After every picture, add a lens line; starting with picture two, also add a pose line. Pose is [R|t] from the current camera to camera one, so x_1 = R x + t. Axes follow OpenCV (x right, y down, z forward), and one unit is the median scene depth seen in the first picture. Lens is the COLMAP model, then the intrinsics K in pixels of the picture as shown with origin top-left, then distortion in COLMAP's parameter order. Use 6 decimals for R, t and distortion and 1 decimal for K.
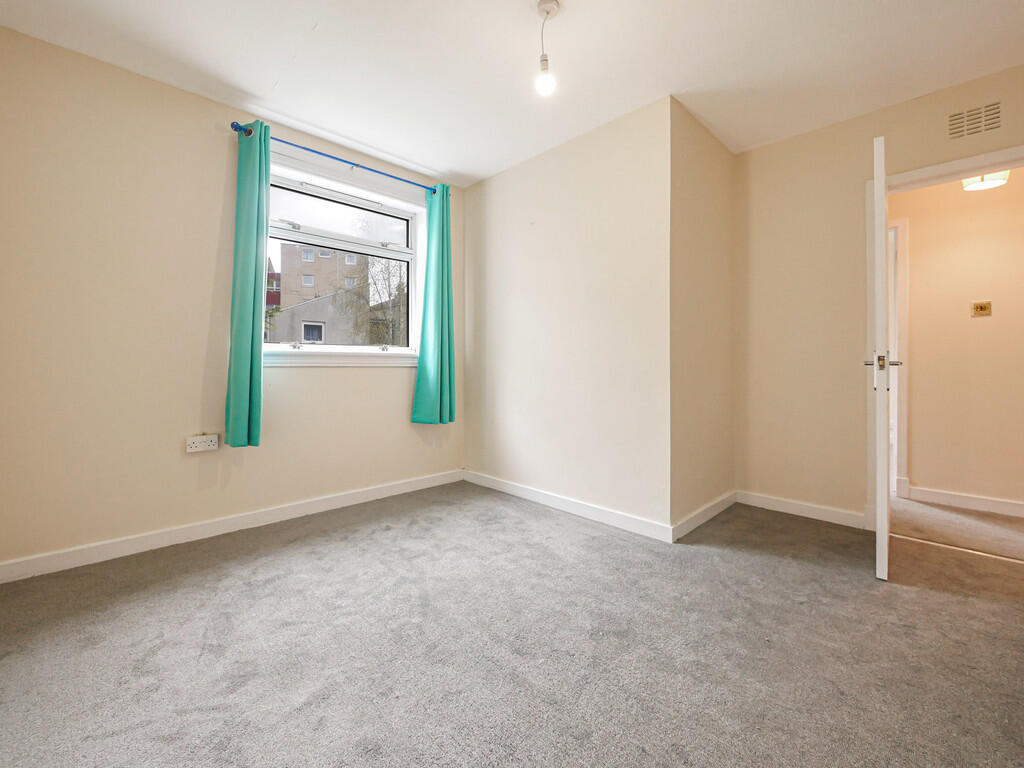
lens RADIAL K [[438.1, 0, 512.7], [0, 438.1, 371.3], [0, 0, 1]] dist [0.000540, 0.000233]
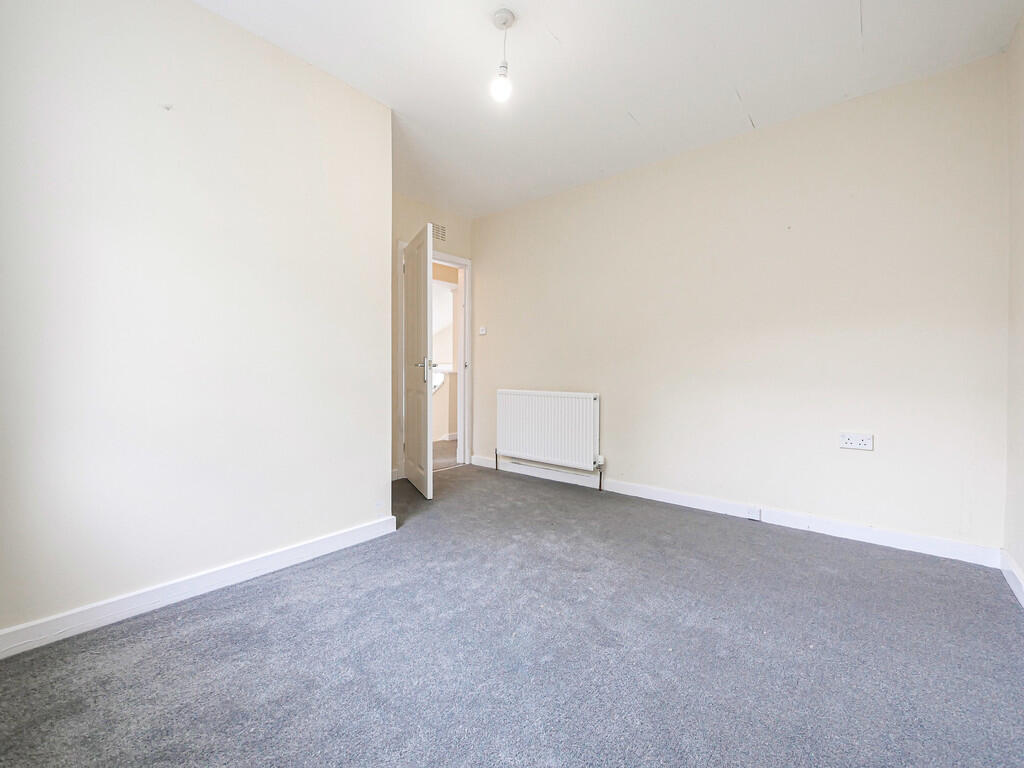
lens RADIAL K [[438.1, 0, 512.7], [0, 438.1, 371.3], [0, 0, 1]] dist [0.000540, 0.000233]
pose [[-0.104590, 0.002963, 0.994511, -0.722360], [0.002591, 0.999993, -0.002707, 0.008486], [-0.994512, 0.002293, -0.104597, 0.825421]]
